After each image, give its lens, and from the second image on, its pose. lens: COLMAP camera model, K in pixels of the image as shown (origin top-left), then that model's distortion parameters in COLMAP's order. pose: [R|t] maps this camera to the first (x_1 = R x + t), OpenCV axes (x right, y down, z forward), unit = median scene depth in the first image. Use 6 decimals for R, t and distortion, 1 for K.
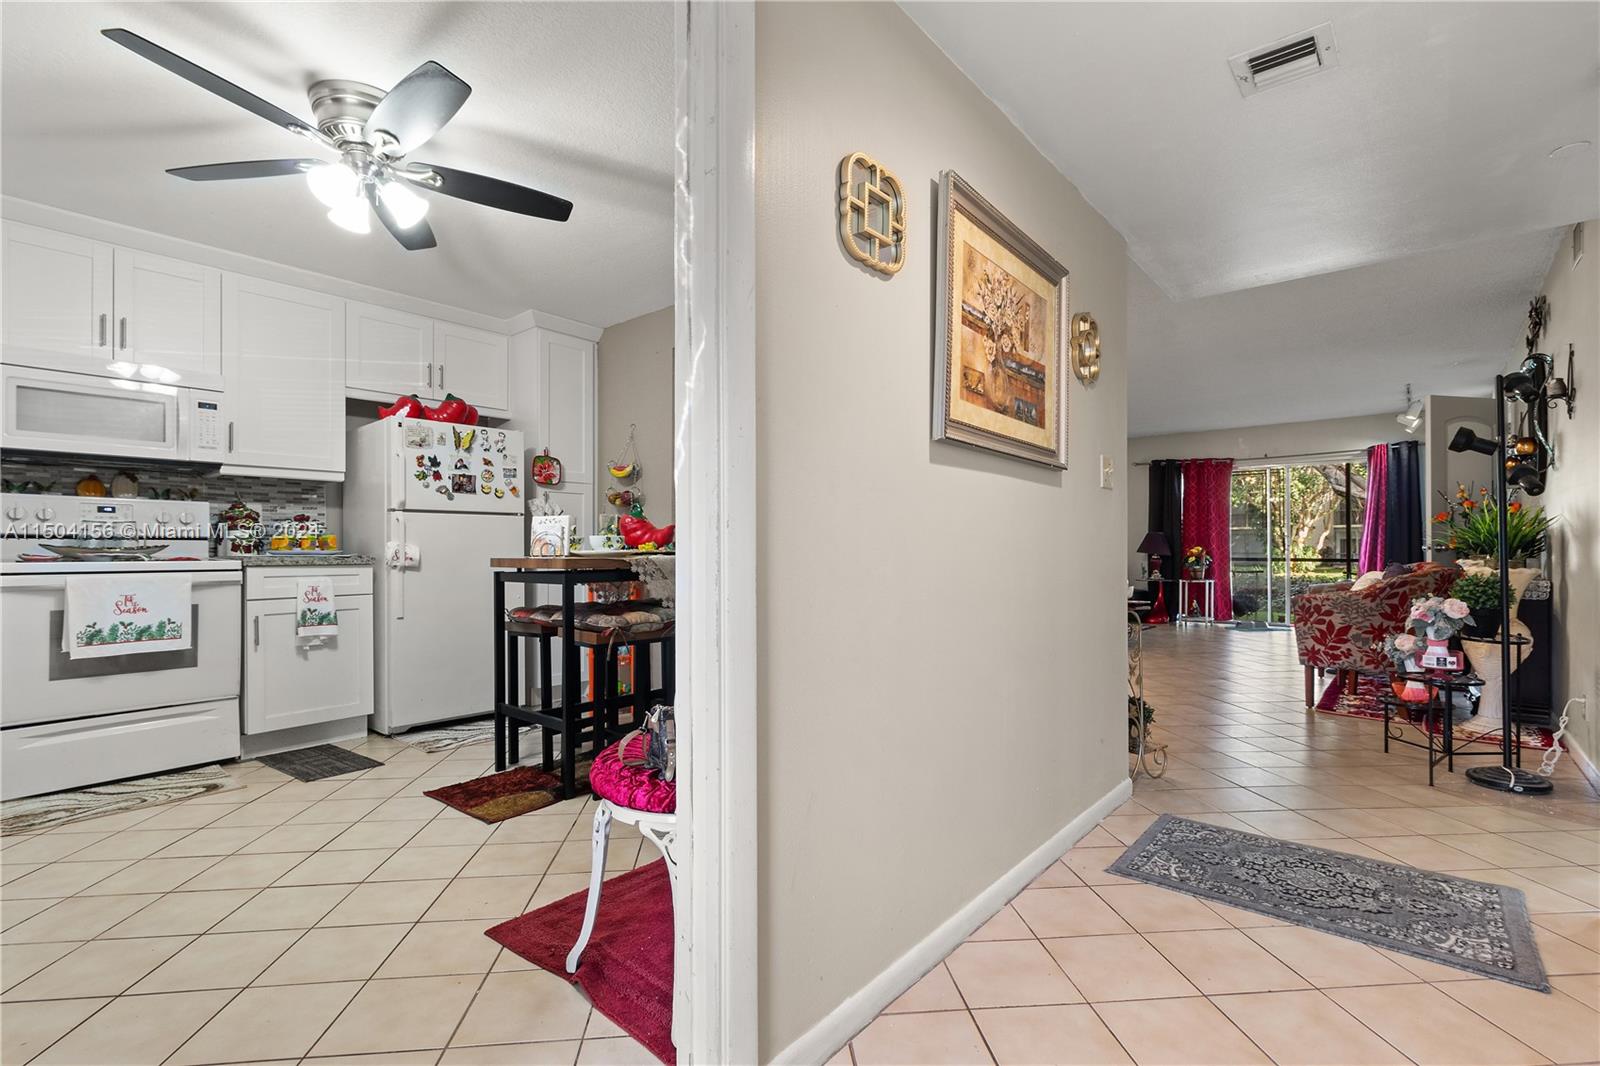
lens RADIAL K [[739.3, 0, 795.5], [0, 739.3, 540.1], [0, 0, 1]] dist [-0.002629, 0.000289]
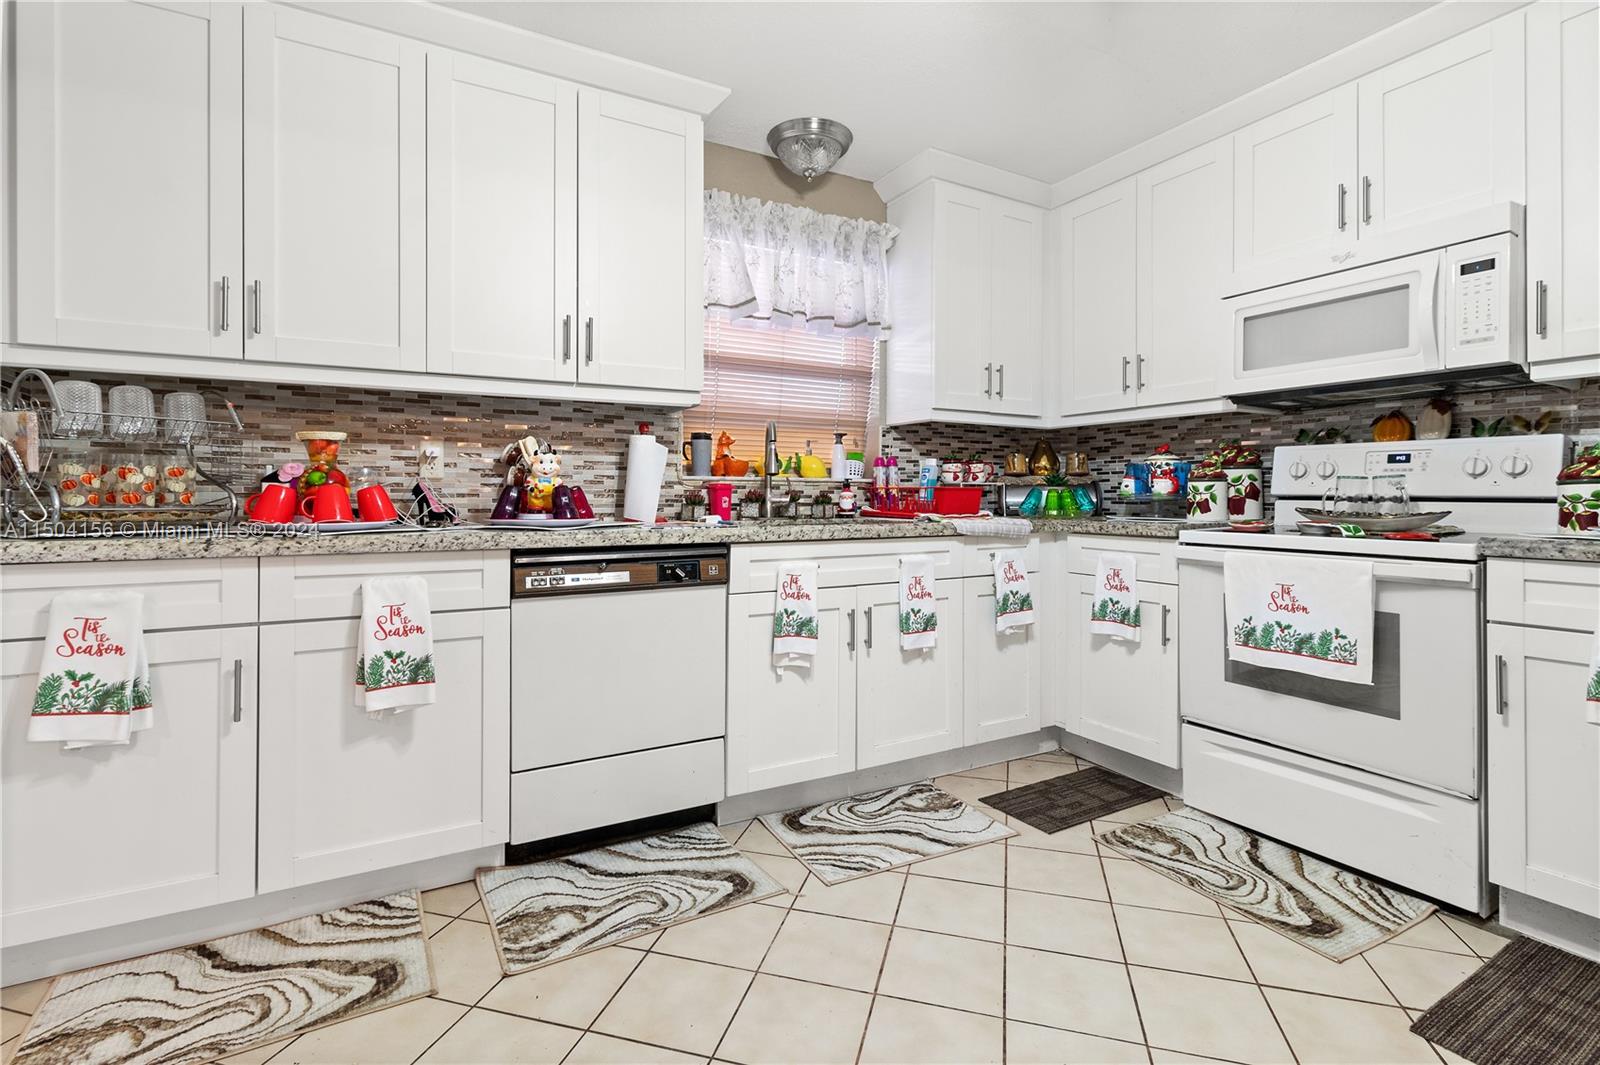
lens RADIAL K [[739.3, 0, 774.5], [0, 739.3, 496.7], [0, 0, 1]] dist [-0.002629, 0.000289]
pose [[-0.358516, -0.000146, -0.933524, -0.083904], [0.009169, 0.999951, -0.003678, -0.009228], [0.933479, -0.009878, -0.358497, 0.767804]]
